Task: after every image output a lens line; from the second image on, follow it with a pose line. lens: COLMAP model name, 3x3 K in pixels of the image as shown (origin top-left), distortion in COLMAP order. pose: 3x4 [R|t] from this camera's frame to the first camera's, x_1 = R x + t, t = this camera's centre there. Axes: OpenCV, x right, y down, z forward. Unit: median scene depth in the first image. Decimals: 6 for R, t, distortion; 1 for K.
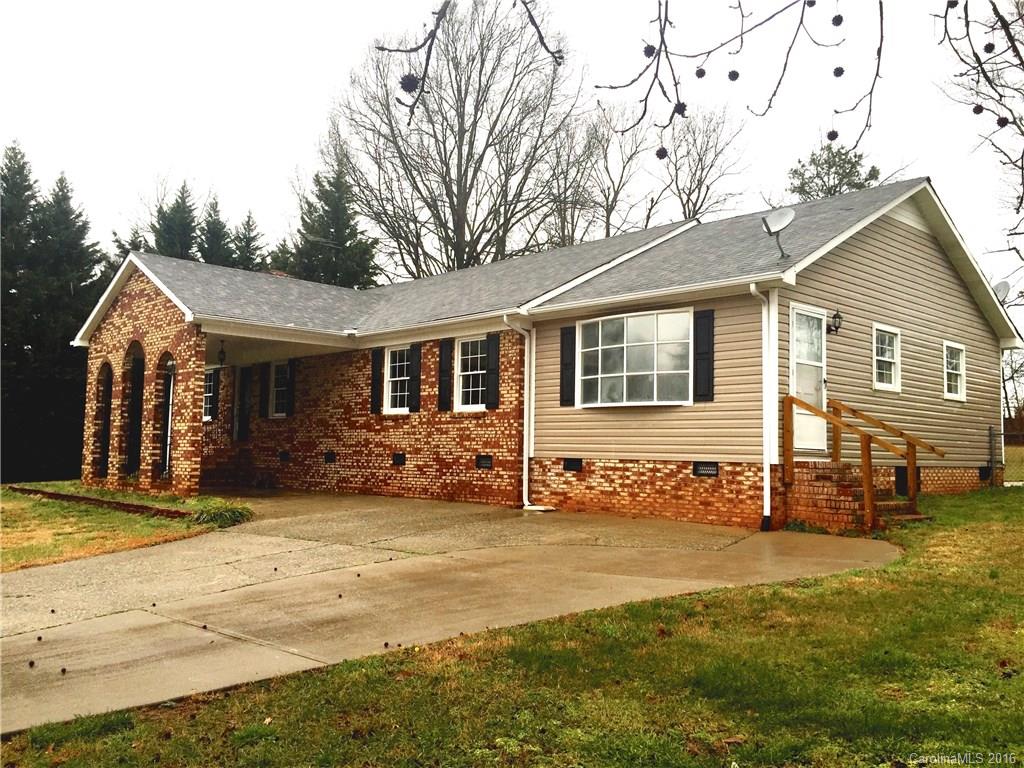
lens RADIAL K [[878.0, 0, 517.0], [0, 878.0, 386.4], [0, 0, 1]] dist [0.074021, -0.092959]
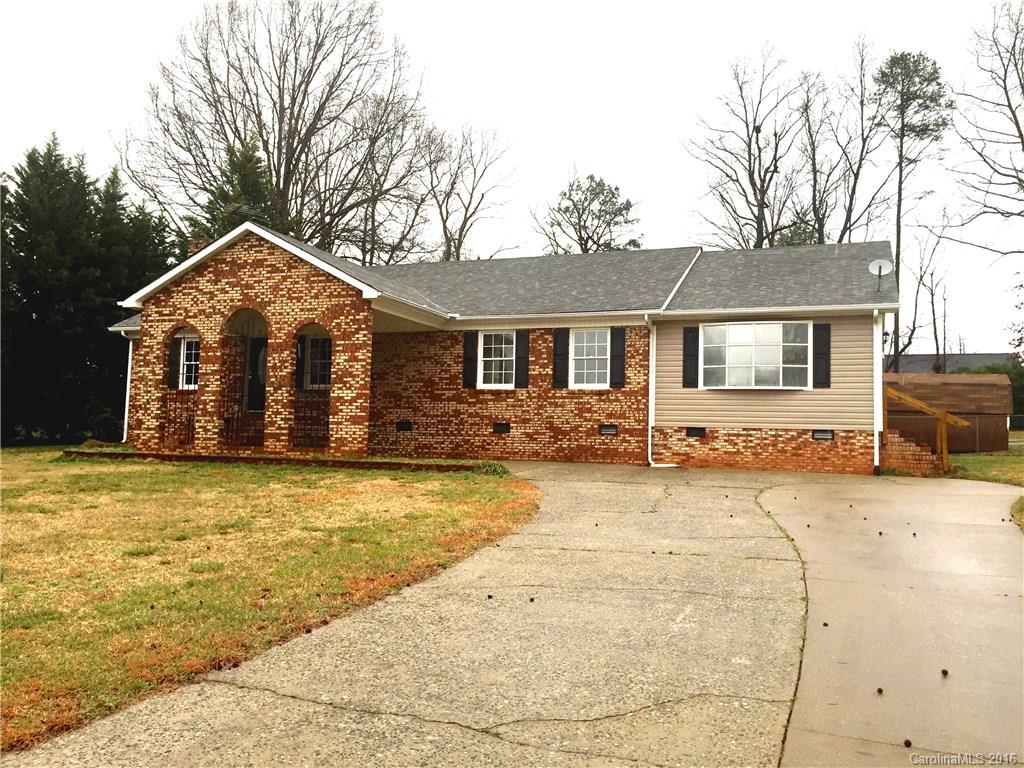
lens RADIAL K [[878.0, 0, 514.0], [0, 878.0, 382.9], [0, 0, 1]] dist [0.074021, -0.092959]
pose [[0.902736, 0.038170, 0.428498, -0.656986], [-0.042731, 0.999086, 0.001026, 0.022515], [-0.428068, -0.019236, 0.903542, -0.063994]]
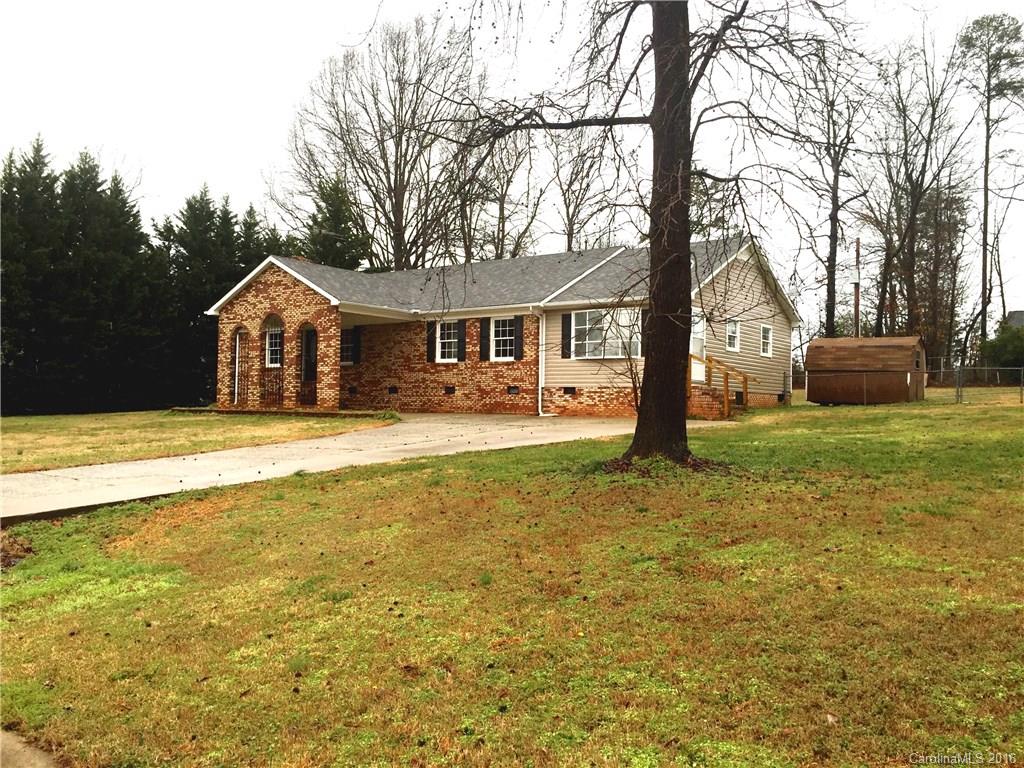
lens RADIAL K [[878.0, 0, 515.3], [0, 878.0, 385.1], [0, 0, 1]] dist [0.074021, -0.092959]
pose [[0.984099, 0.003247, 0.177592, -0.322248], [-0.011979, 0.998770, 0.048117, -0.006990], [-0.177217, -0.049480, 0.982927, -0.664678]]
